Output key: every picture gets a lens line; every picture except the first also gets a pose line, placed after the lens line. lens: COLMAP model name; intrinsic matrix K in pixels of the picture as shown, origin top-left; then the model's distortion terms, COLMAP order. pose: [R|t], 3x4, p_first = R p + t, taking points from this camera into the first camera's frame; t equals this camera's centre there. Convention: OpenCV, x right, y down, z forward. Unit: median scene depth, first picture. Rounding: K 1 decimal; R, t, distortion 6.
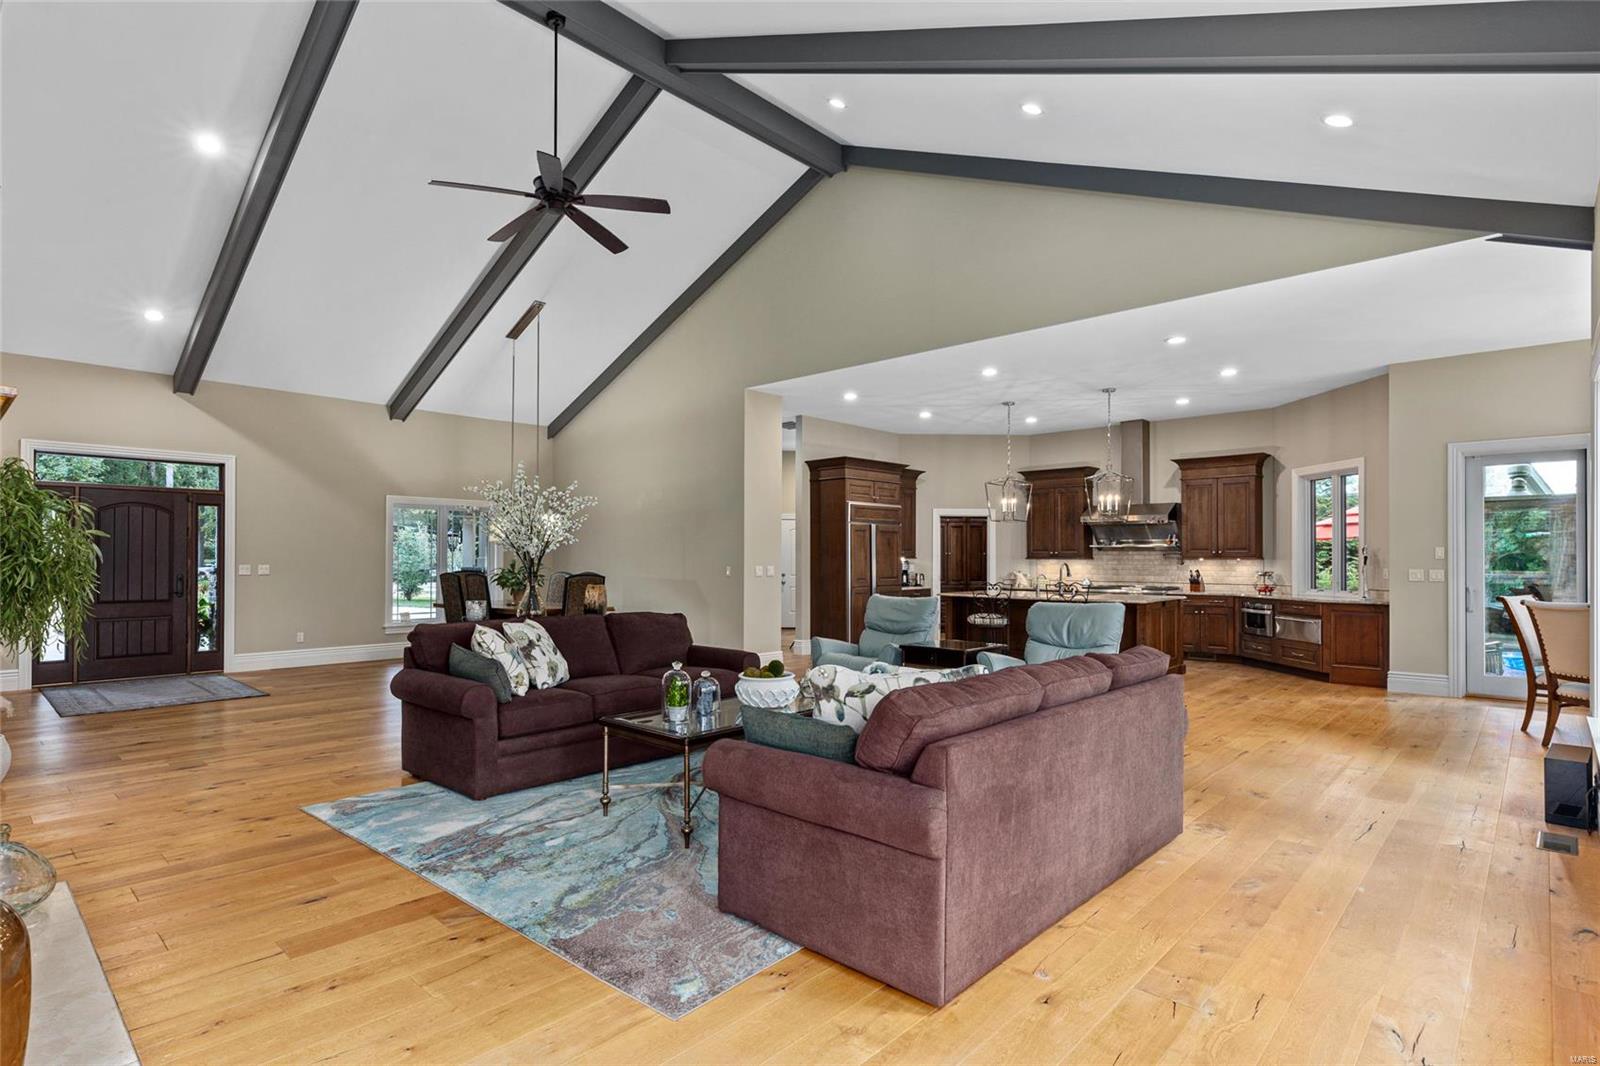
lens RADIAL K [[784.8, 0, 777.0], [0, 784.8, 550.9], [0, 0, 1]] dist [-0.003194, 0.003736]
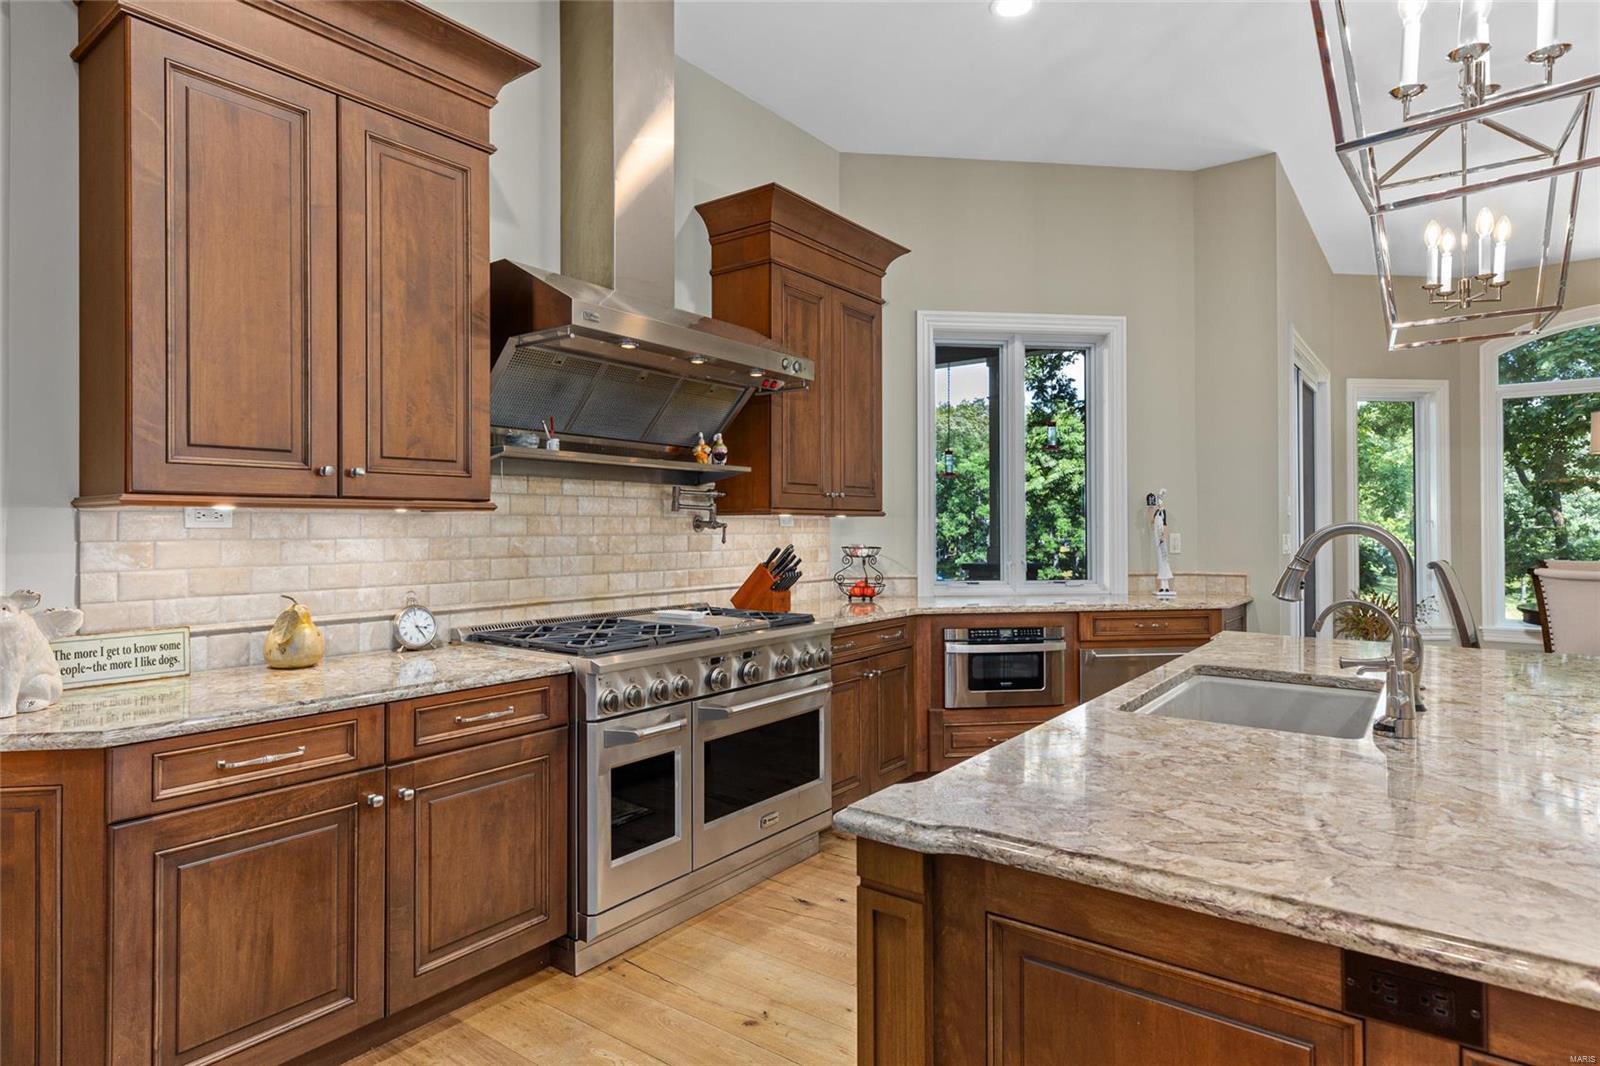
lens RADIAL K [[878.6, 0, 783.7], [0, 878.6, 523.6], [0, 0, 1]] dist [0.004690, -0.000518]
pose [[-0.130895, 0.000936, 0.991396, 0.177758], [-0.009158, 0.999956, -0.002154, 0.015344], [-0.991354, -0.009362, -0.130881, 1.081702]]
